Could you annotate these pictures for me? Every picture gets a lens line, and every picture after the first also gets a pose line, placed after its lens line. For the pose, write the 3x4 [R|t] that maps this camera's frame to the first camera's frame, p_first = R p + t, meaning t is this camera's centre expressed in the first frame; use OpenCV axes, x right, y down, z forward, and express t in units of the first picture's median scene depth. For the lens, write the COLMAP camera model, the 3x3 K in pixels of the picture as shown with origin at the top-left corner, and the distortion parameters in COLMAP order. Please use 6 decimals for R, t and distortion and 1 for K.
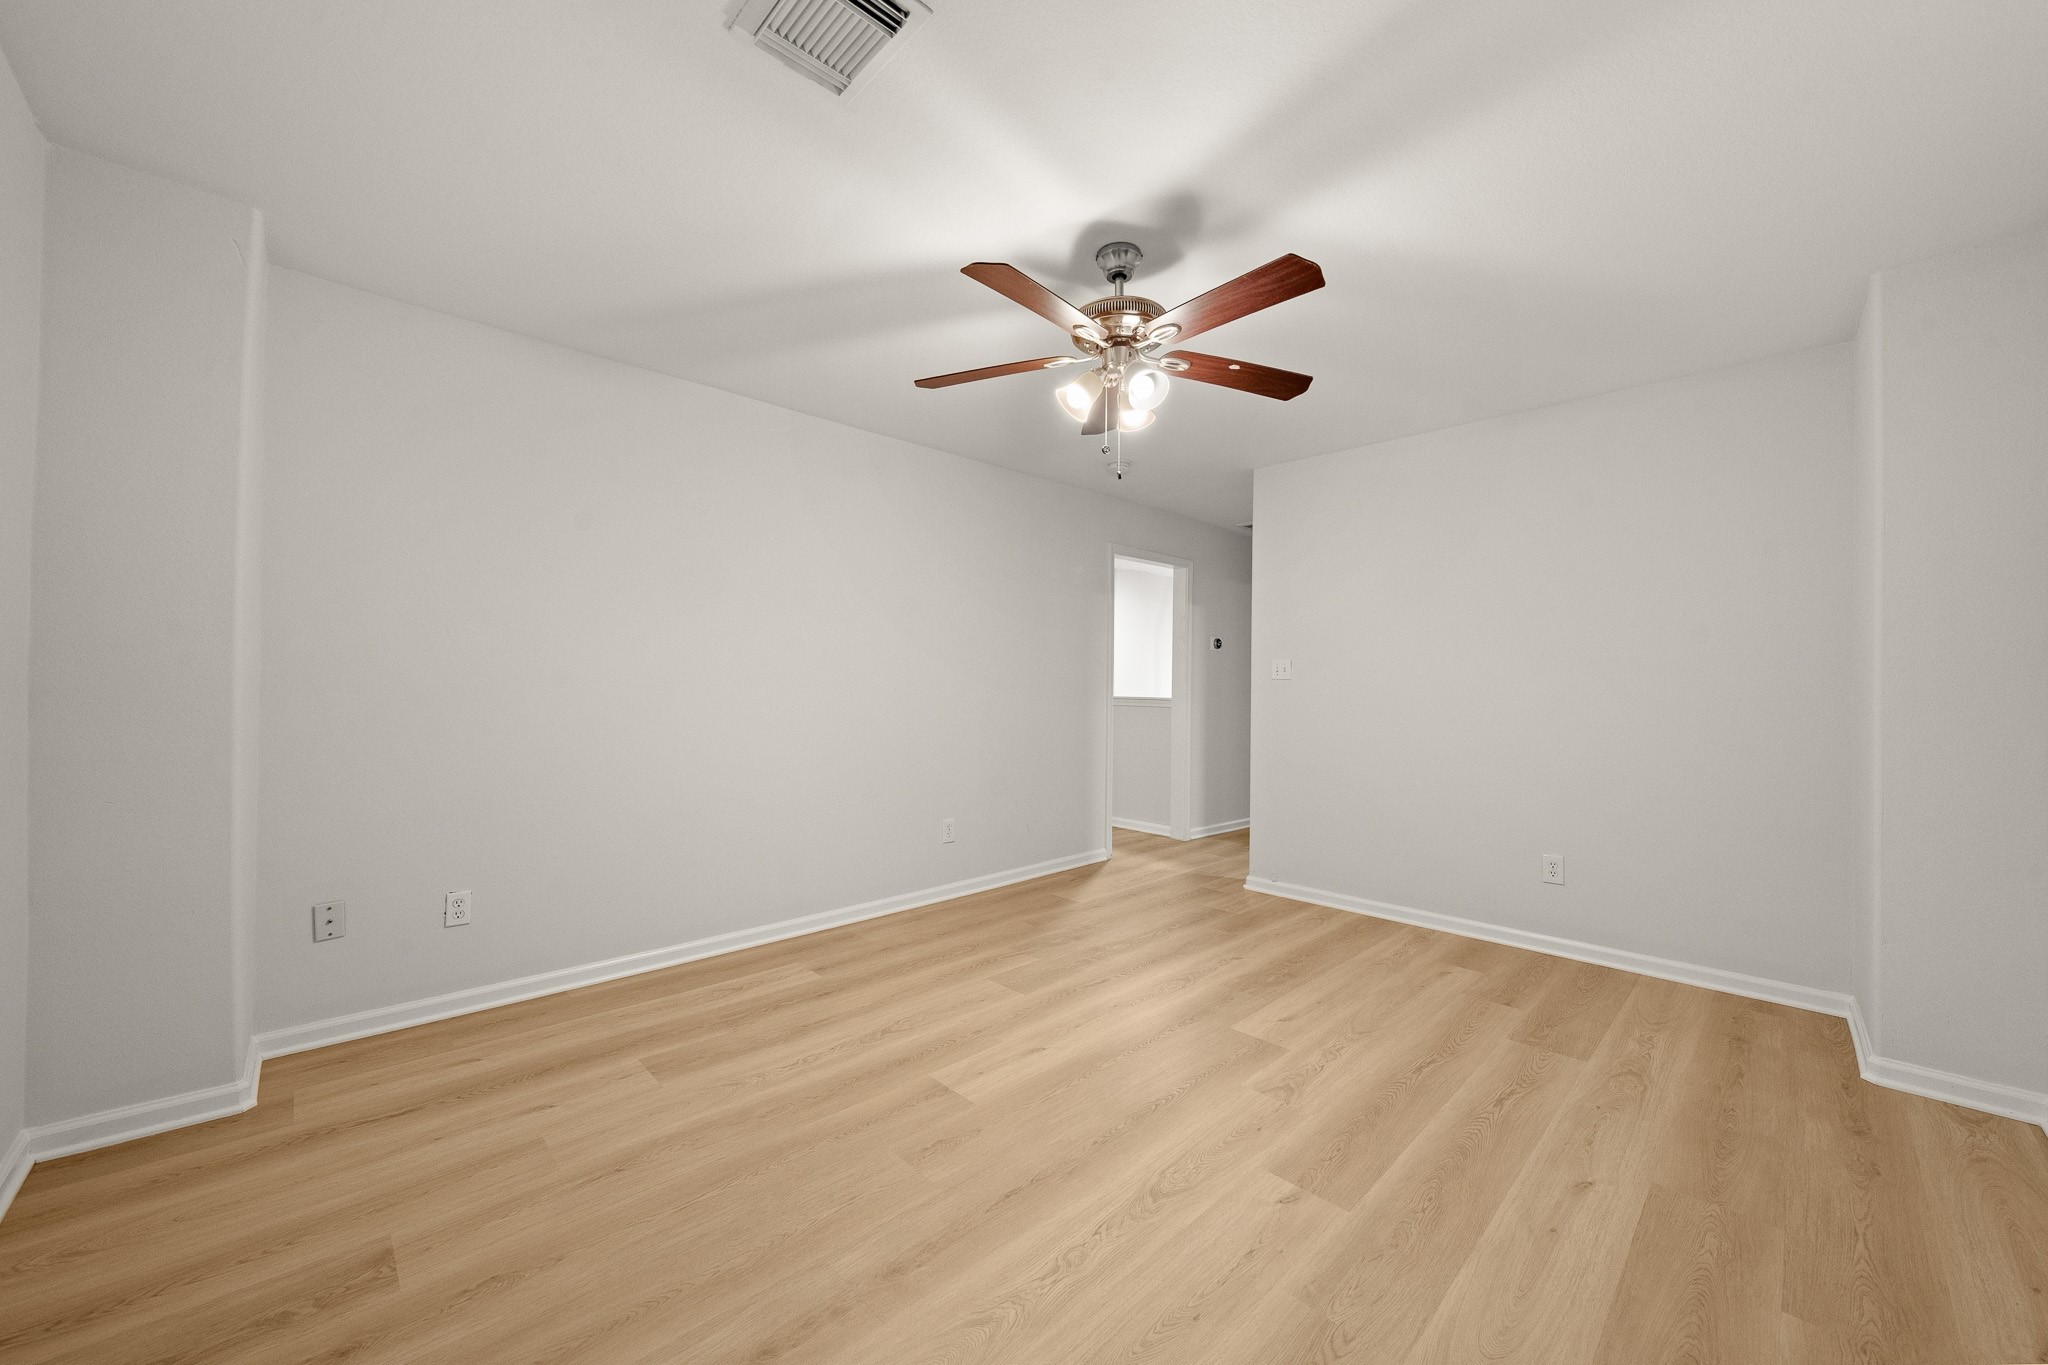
lens RADIAL K [[742.9, 0, 1014.1], [0, 742.9, 687.0], [0, 0, 1]] dist [-0.000021, -0.000299]
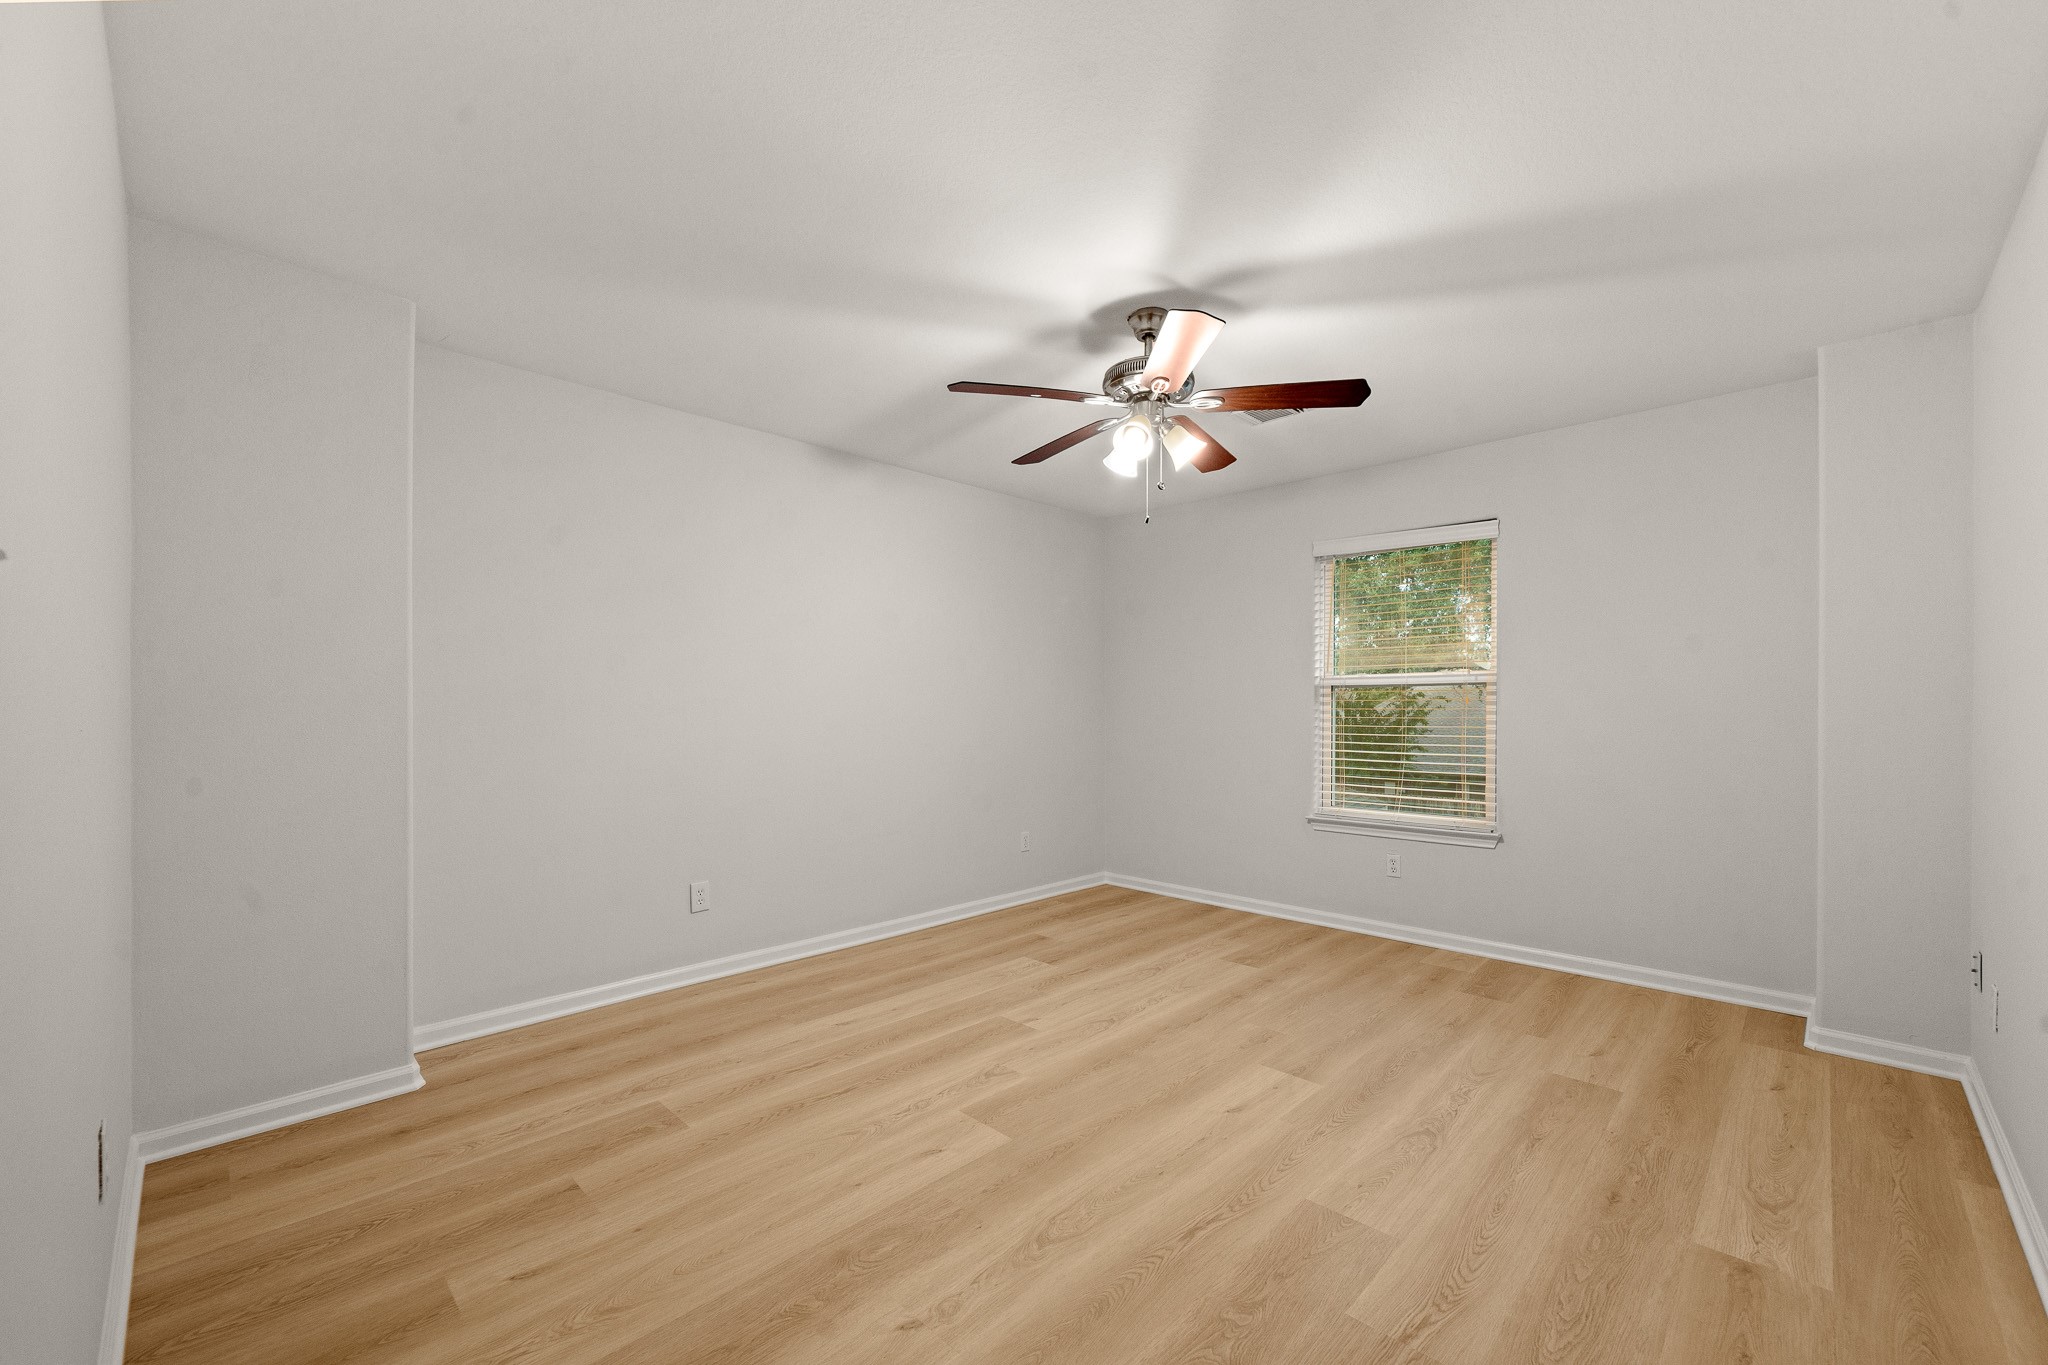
lens RADIAL K [[812.3, 0, 1016.7], [0, 812.3, 686.8], [0, 0, 1]] dist [-0.009942, 0.000323]
pose [[-0.998627, -0.013016, -0.050744, 0.404978], [-0.011446, 0.999450, -0.031115, 0.000837], [0.051122, -0.030492, -0.998227, 2.267703]]
